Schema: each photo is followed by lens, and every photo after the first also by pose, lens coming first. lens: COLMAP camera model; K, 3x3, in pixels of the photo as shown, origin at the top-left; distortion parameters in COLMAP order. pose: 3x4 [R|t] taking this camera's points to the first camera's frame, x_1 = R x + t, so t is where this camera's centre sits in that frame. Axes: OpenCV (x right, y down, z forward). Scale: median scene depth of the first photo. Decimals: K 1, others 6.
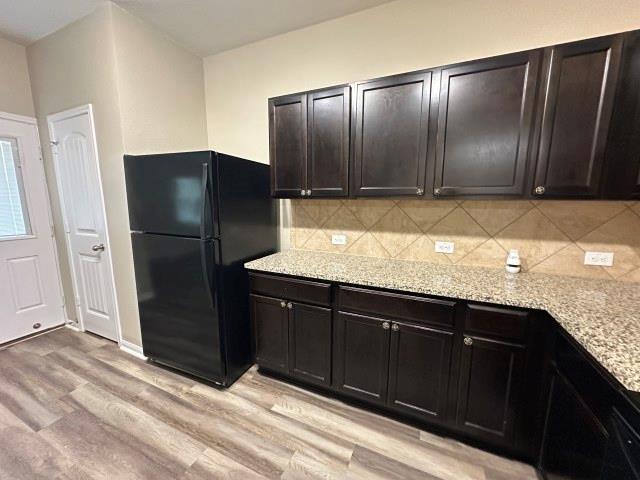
lens RADIAL K [[256.0, 0, 320.0], [0, 256.0, 240.0], [0, 0, 1]] dist [-0.001591, -0.000214]
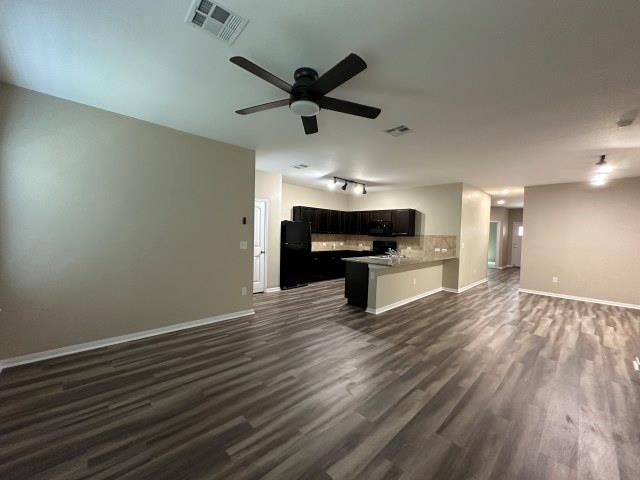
lens RADIAL K [[256.0, 0, 320.0], [0, 256.0, 240.0], [0, 0, 1]] dist [-0.001591, -0.000214]
pose [[0.368438, -0.023321, 0.929360, -3.458374], [0.117191, 0.992876, -0.021545, 0.038154], [-0.922236, 0.116851, 0.368546, -0.541729]]
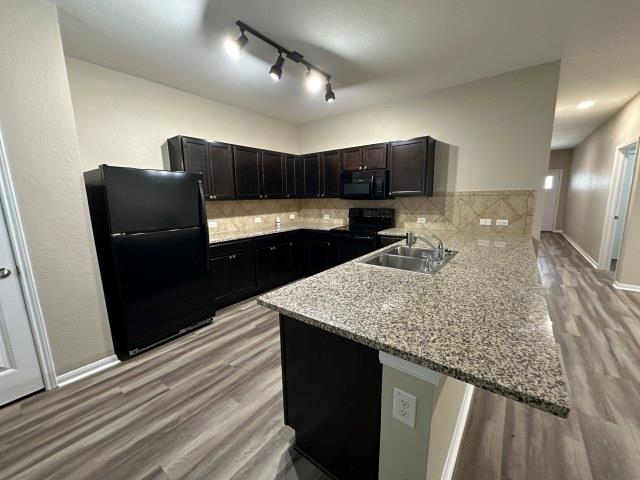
lens RADIAL K [[256.0, 0, 320.0], [0, 256.0, 240.0], [0, 0, 1]] dist [-0.001591, -0.000214]
pose [[0.230252, -0.170585, 0.958063, -1.542398], [0.170390, 0.976374, 0.132895, -0.007761], [-0.958098, 0.132645, 0.253878, -0.097234]]
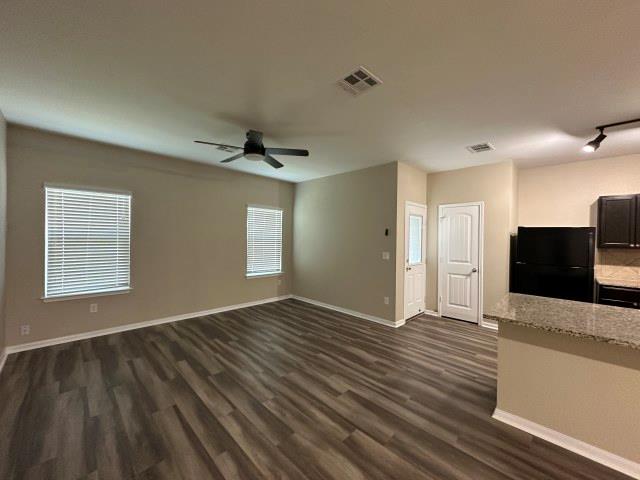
lens RADIAL K [[256.0, 0, 320.0], [0, 256.0, 240.0], [0, 0, 1]] dist [-0.001591, -0.000214]
pose [[0.935873, 0.012955, -0.352100, -1.471245], [-0.066260, 0.987965, -0.139766, 0.173840], [0.346052, 0.154134, 0.925468, -1.432376]]
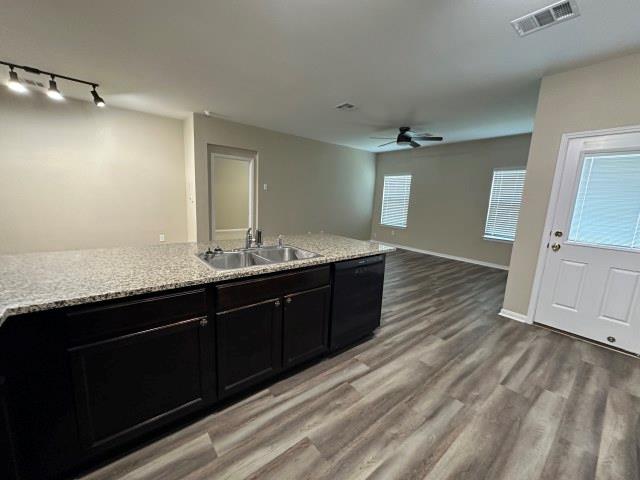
lens RADIAL K [[256.0, 0, 320.0], [0, 256.0, 240.0], [0, 0, 1]] dist [-0.001591, -0.000214]
pose [[-0.443568, 0.124661, -0.887529, 0.276268], [-0.184905, 0.956246, 0.226724, -0.057424], [0.876959, 0.264676, -0.401110, 0.399105]]
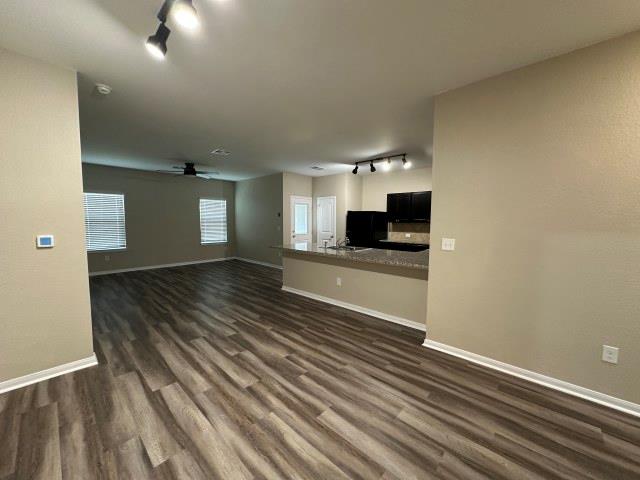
lens RADIAL K [[256.0, 0, 320.0], [0, 256.0, 240.0], [0, 0, 1]] dist [-0.001591, -0.000214]
pose [[0.947693, 0.026225, -0.318105, 0.060975], [-0.051660, 0.996081, -0.071788, 0.369131], [0.314976, 0.084466, 0.945333, -2.522311]]
